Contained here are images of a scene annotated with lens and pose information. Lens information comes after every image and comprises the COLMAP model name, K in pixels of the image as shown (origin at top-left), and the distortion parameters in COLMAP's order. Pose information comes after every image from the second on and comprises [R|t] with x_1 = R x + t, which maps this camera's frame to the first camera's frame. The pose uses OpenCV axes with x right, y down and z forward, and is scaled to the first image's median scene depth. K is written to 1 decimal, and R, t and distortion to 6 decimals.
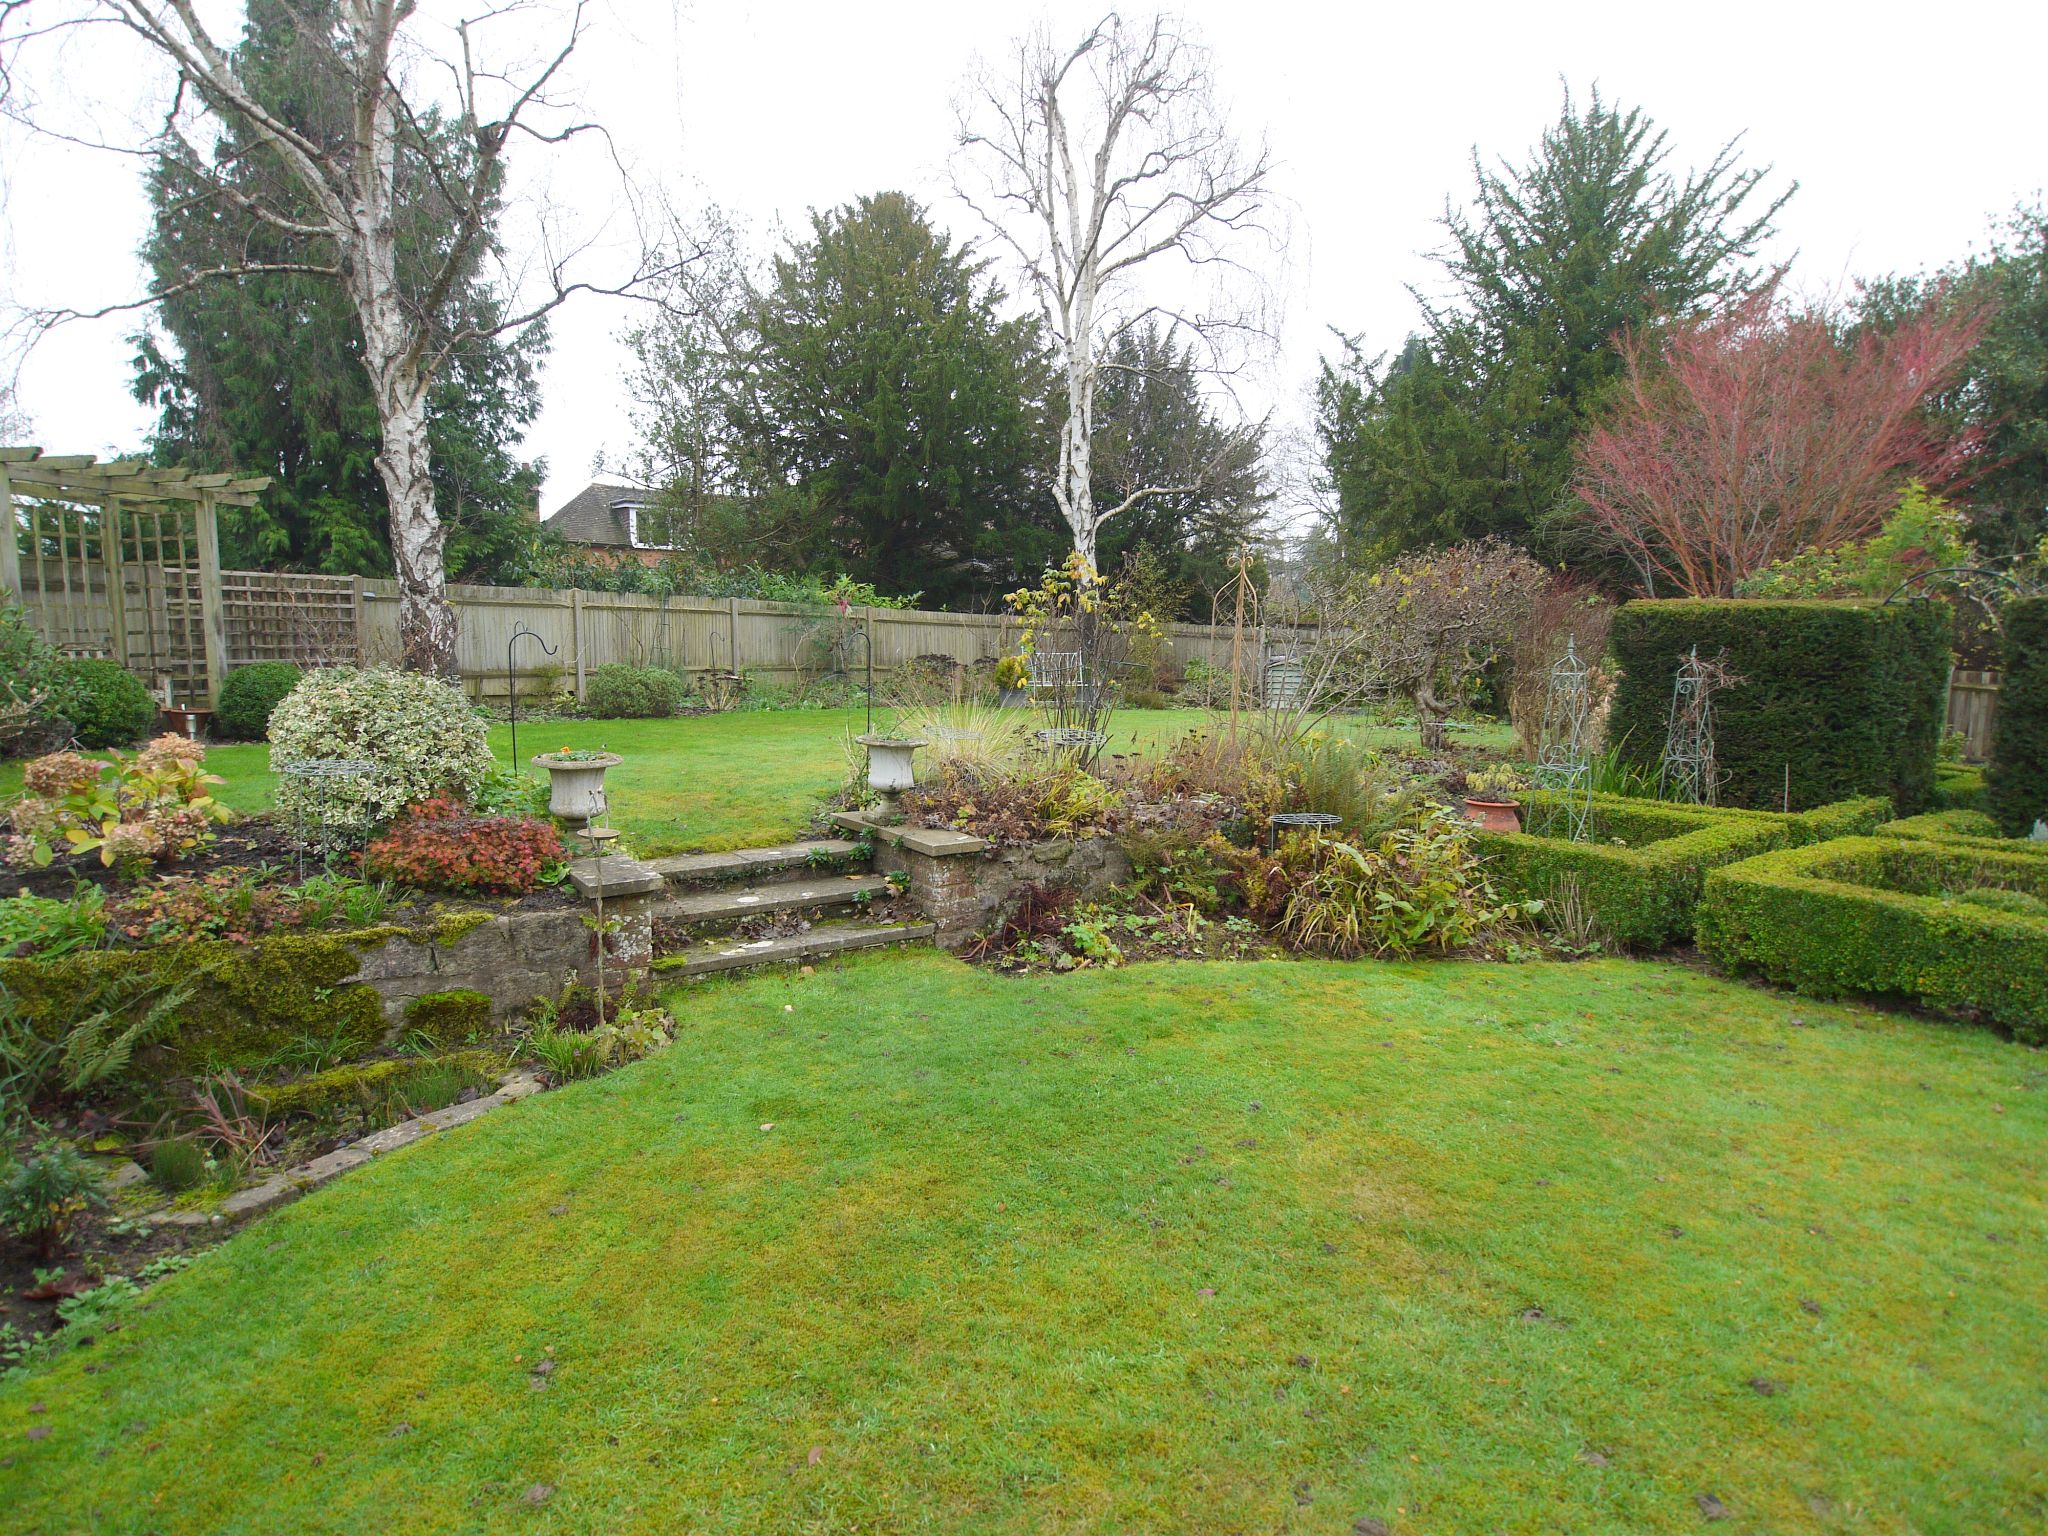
lens RADIAL K [[1080.7, 0, 1022.0], [0, 1080.7, 758.5], [0, 0, 1]] dist [-0.011329, -0.001266]
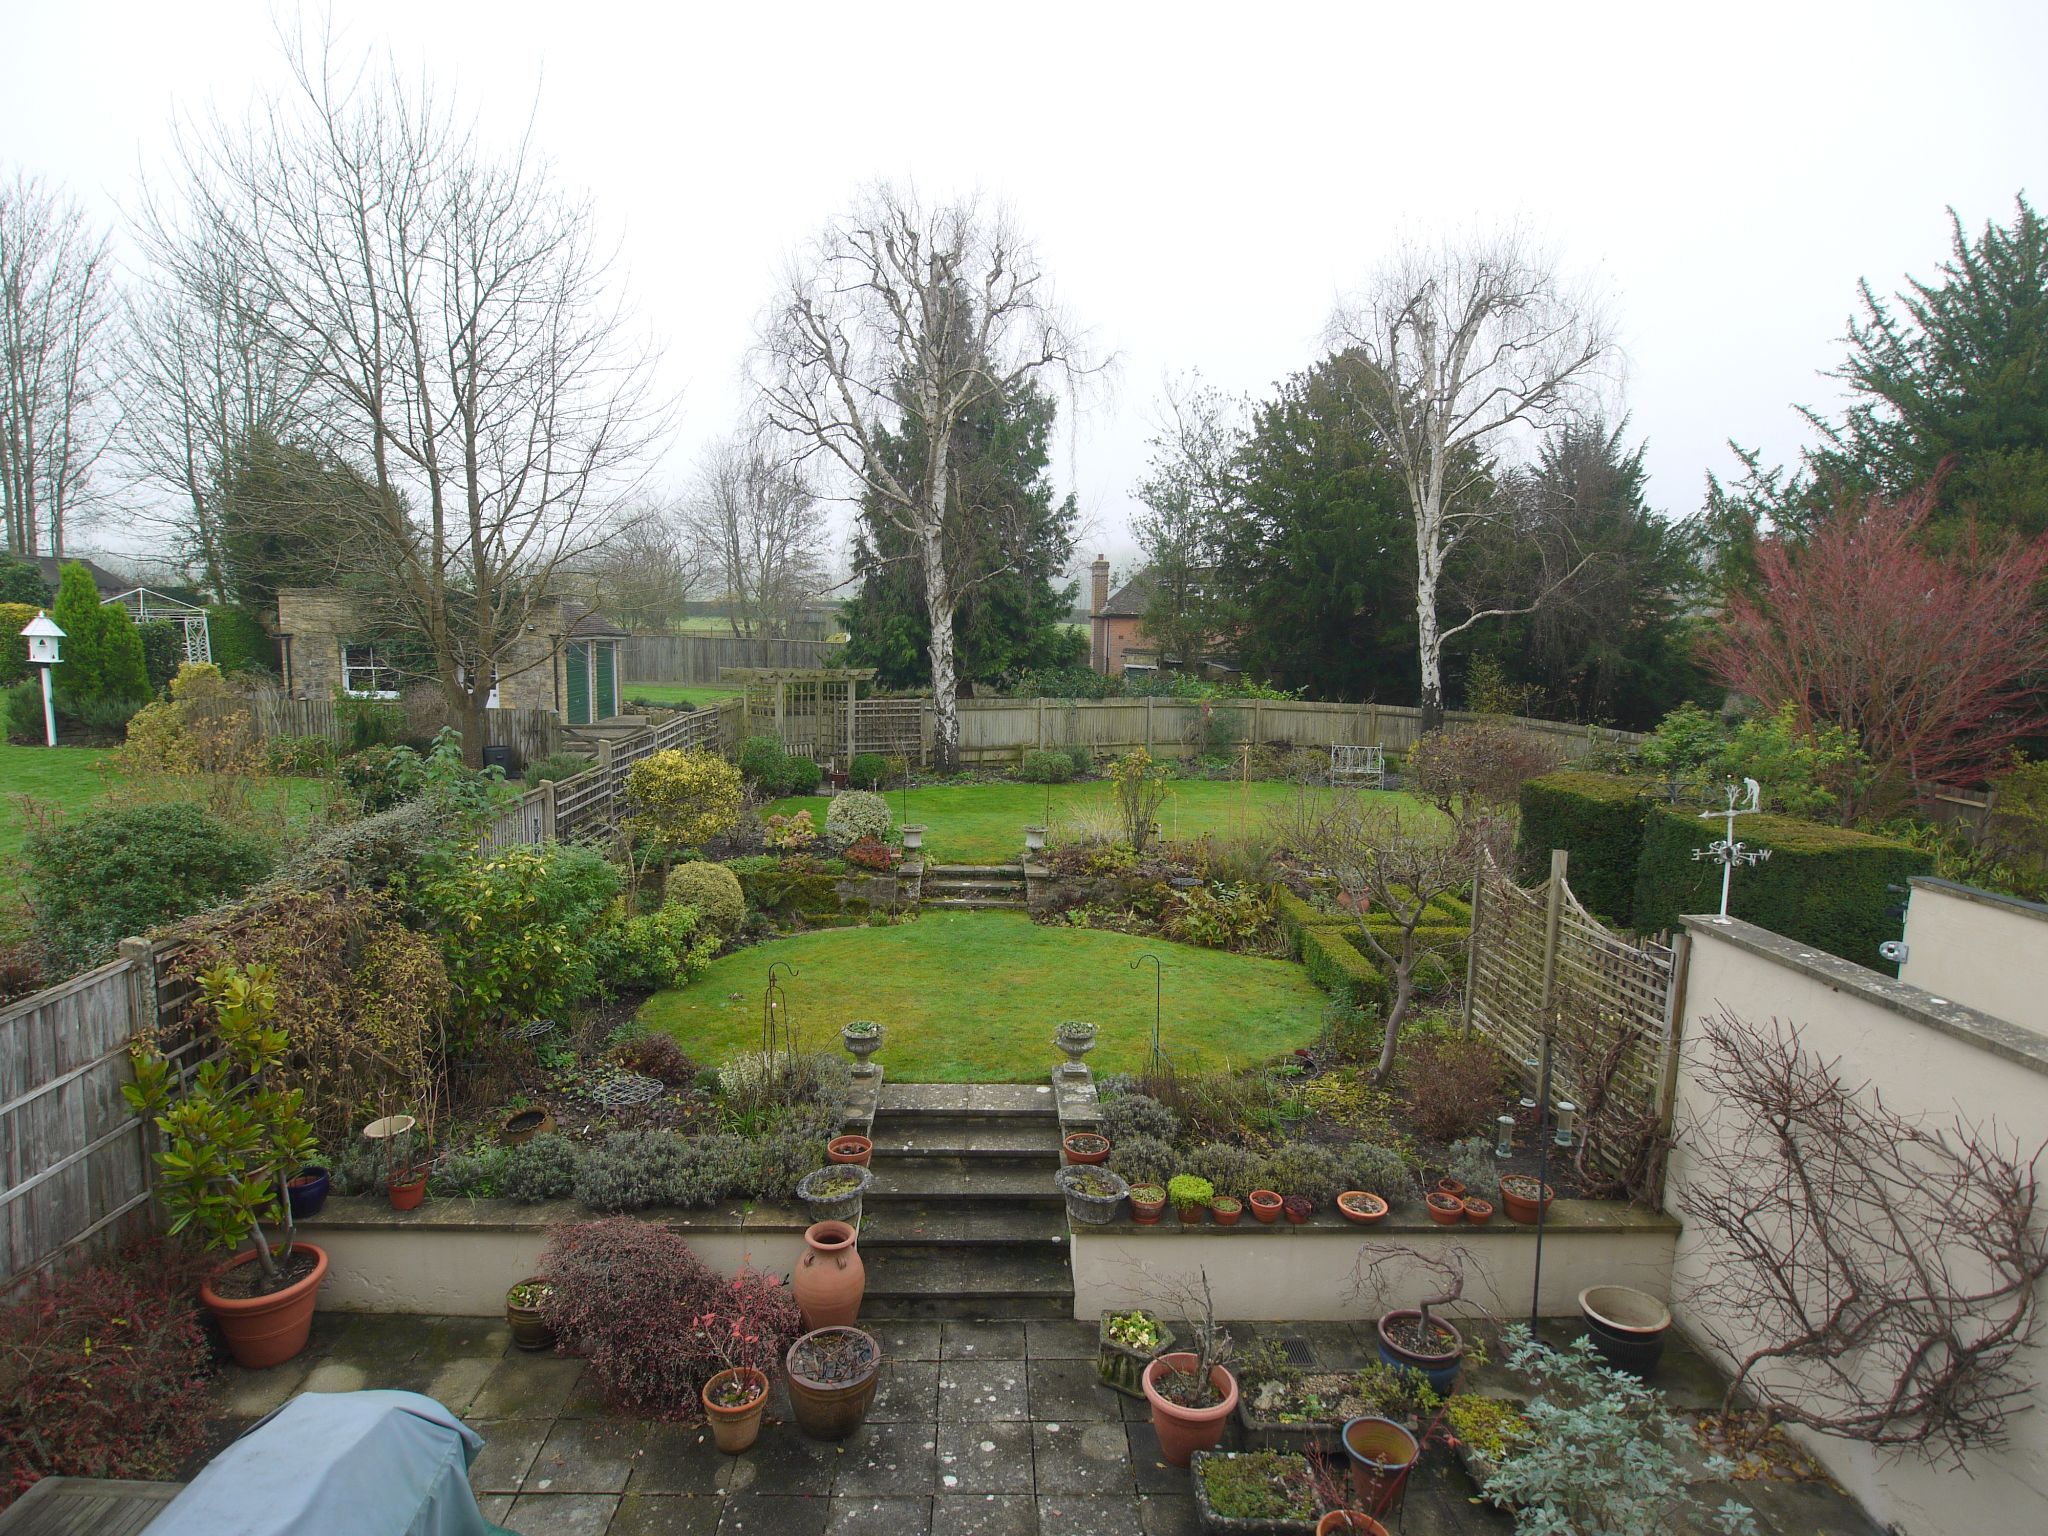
lens RADIAL K [[976.9, 0, 1023.1], [0, 976.9, 753.2], [0, 0, 1]] dist [-0.004434, -0.000765]
pose [[0.859579, 0.061382, -0.507303, 0.582772], [-0.073807, 0.997263, -0.004394, -0.104805], [0.505645, 0.041220, 0.861756, -0.562277]]
